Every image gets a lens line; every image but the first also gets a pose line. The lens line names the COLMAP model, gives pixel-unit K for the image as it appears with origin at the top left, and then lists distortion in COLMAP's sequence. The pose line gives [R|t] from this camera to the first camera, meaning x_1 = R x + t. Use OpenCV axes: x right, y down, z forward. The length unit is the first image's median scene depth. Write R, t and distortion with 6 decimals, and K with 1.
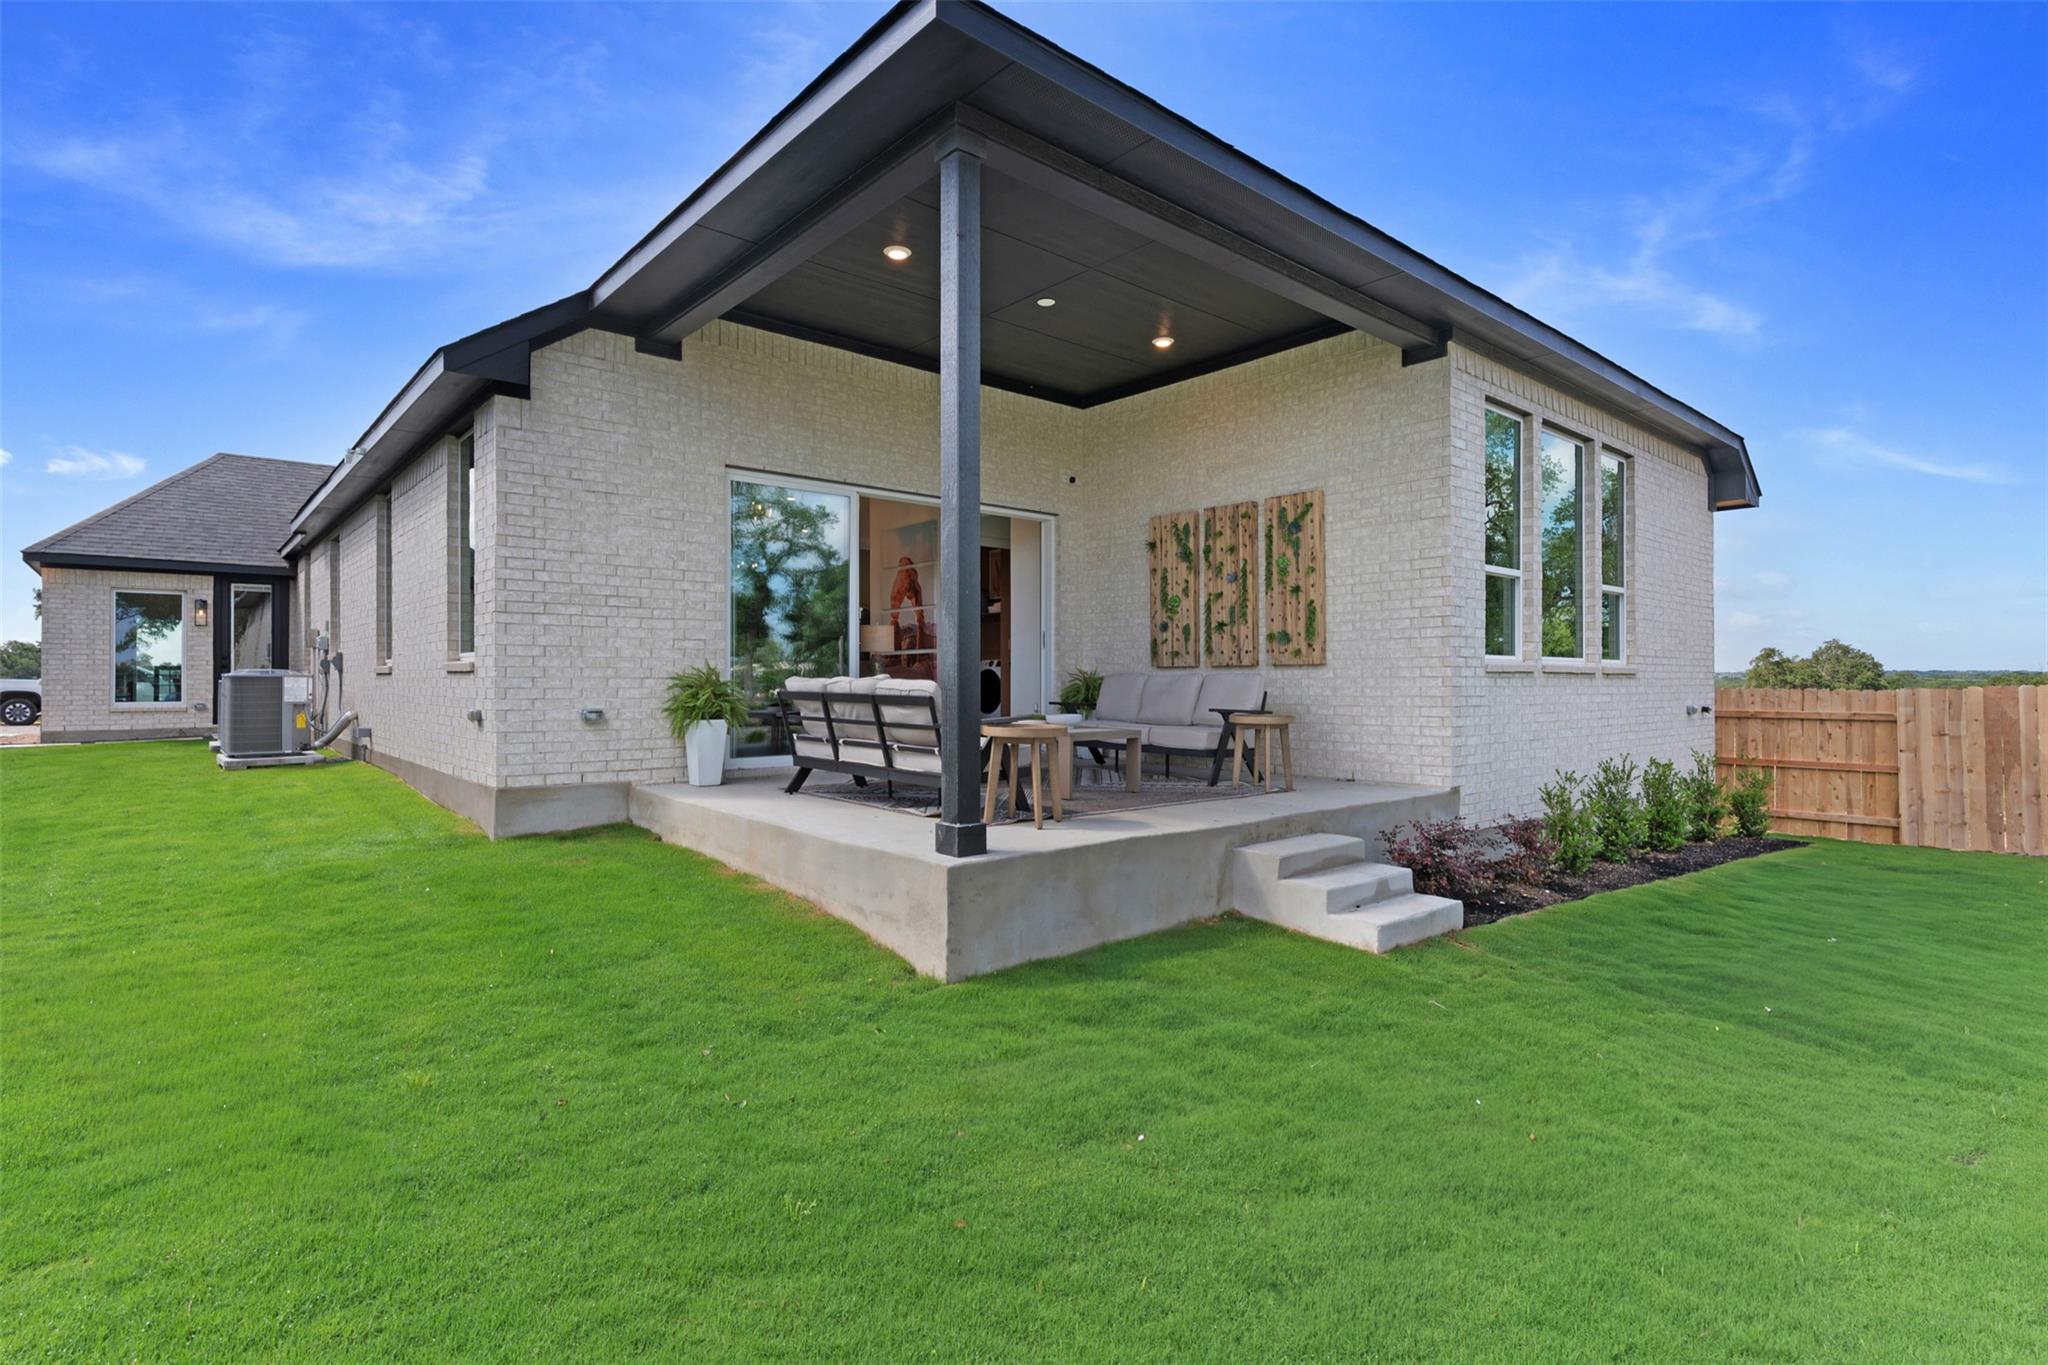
lens RADIAL K [[999.6, 0, 1020.8], [0, 999.6, 679.5], [0, 0, 1]] dist [0.003602, 0.001343]
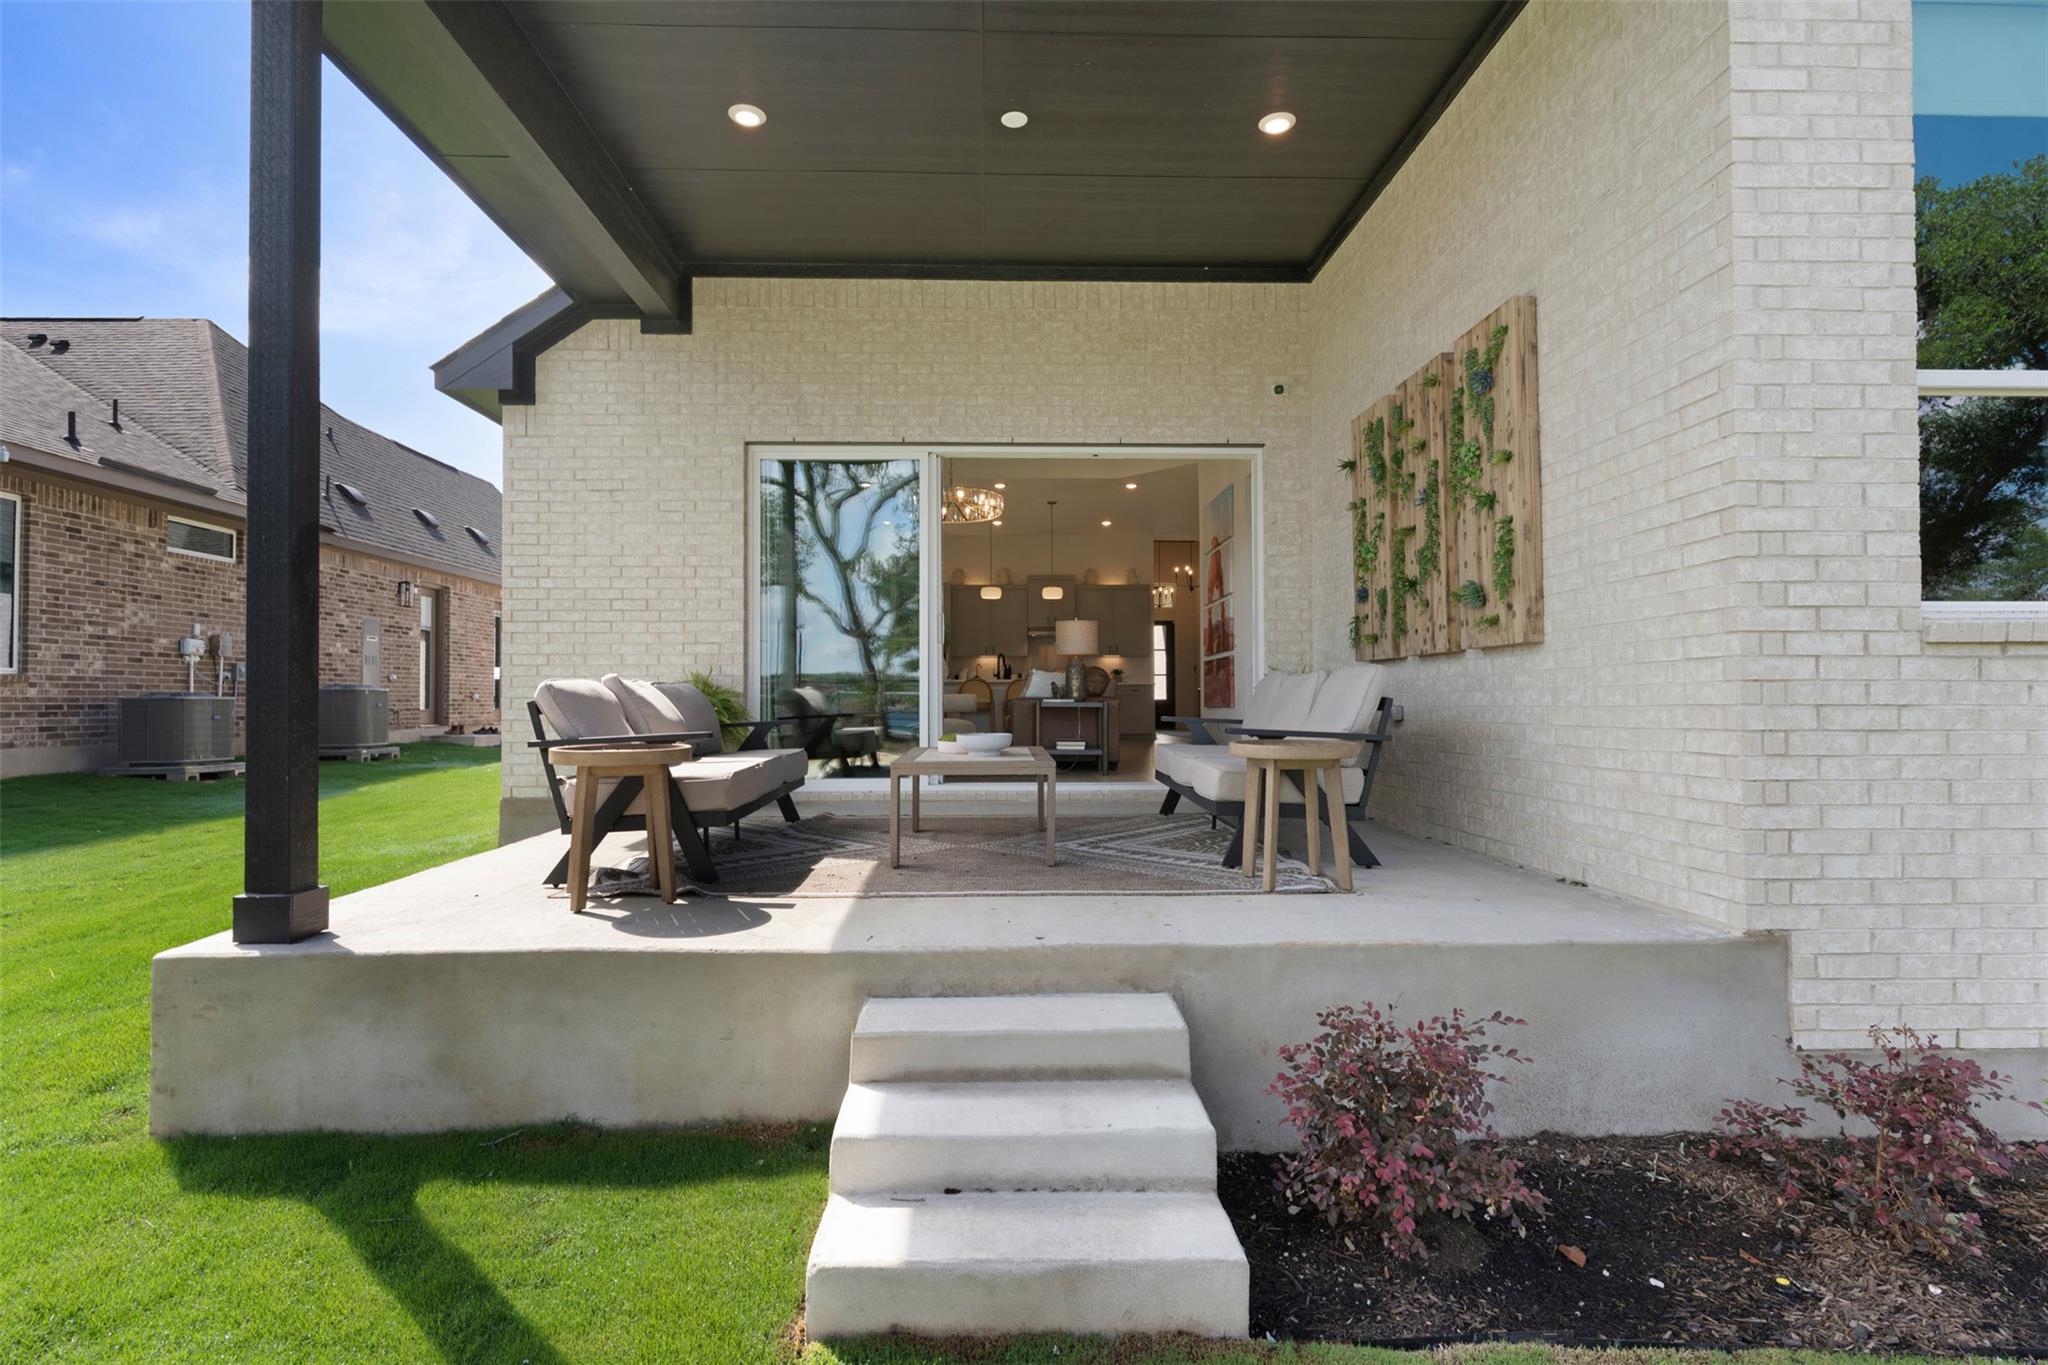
lens RADIAL K [[999.6, 0, 1021.8], [0, 999.6, 685.5], [0, 0, 1]] dist [0.003602, 0.001343]
pose [[0.775087, -0.014776, -0.631682, 0.455285], [0.004566, 0.999831, -0.017785, 0.014770], [0.631838, 0.010901, 0.775024, 0.495680]]
